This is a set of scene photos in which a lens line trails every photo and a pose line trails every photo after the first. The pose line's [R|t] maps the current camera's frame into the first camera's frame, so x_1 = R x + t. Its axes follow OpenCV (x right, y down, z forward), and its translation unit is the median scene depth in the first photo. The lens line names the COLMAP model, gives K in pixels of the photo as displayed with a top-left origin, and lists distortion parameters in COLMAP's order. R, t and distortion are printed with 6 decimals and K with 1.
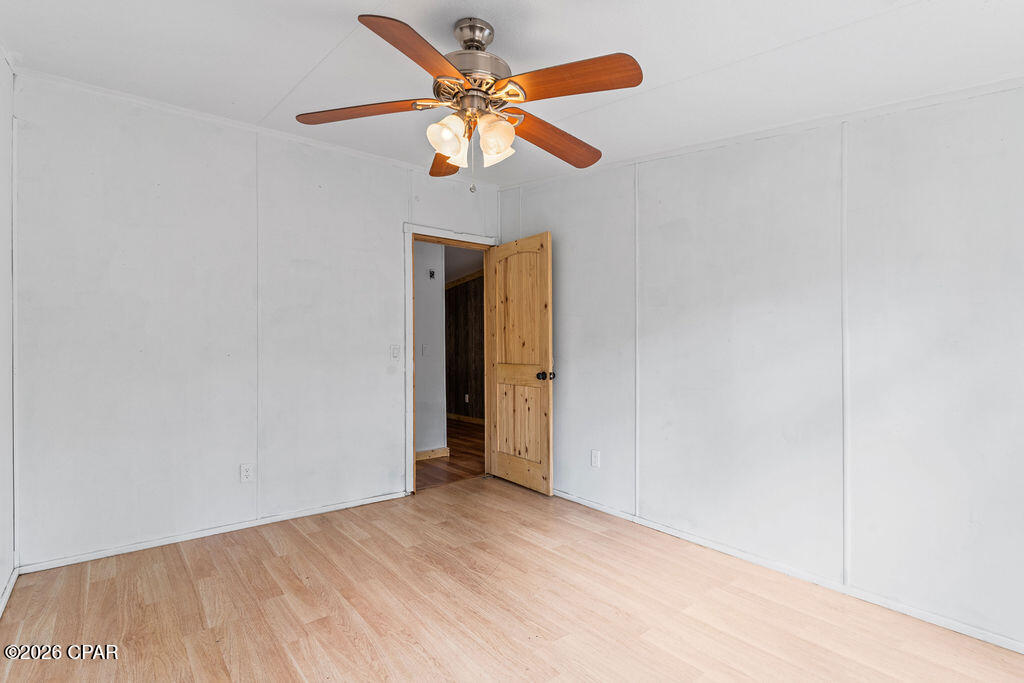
lens RADIAL K [[501.4, 0, 512.2], [0, 501.4, 342.6], [0, 0, 1]] dist [0.011808, 0.002238]
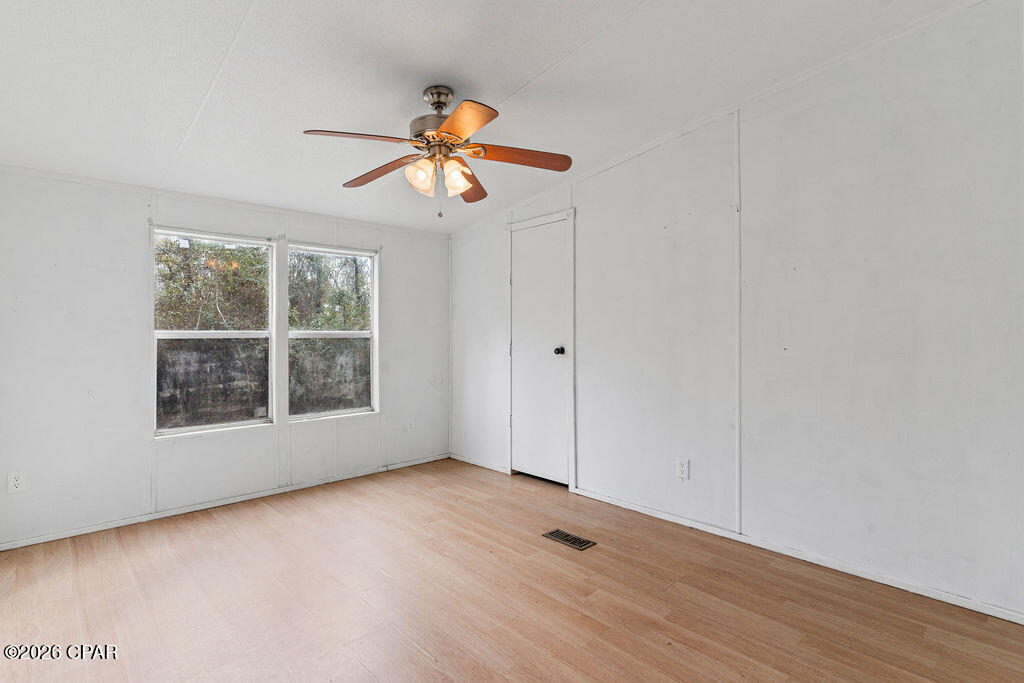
lens RADIAL K [[501.4, 0, 511.7], [0, 501.4, 338.3], [0, 0, 1]] dist [0.011808, 0.002238]
pose [[-0.996548, 0.008662, -0.082567, -0.127252], [0.008584, 0.999962, 0.001301, 0.013533], [0.082576, 0.000588, -0.996585, 1.888627]]
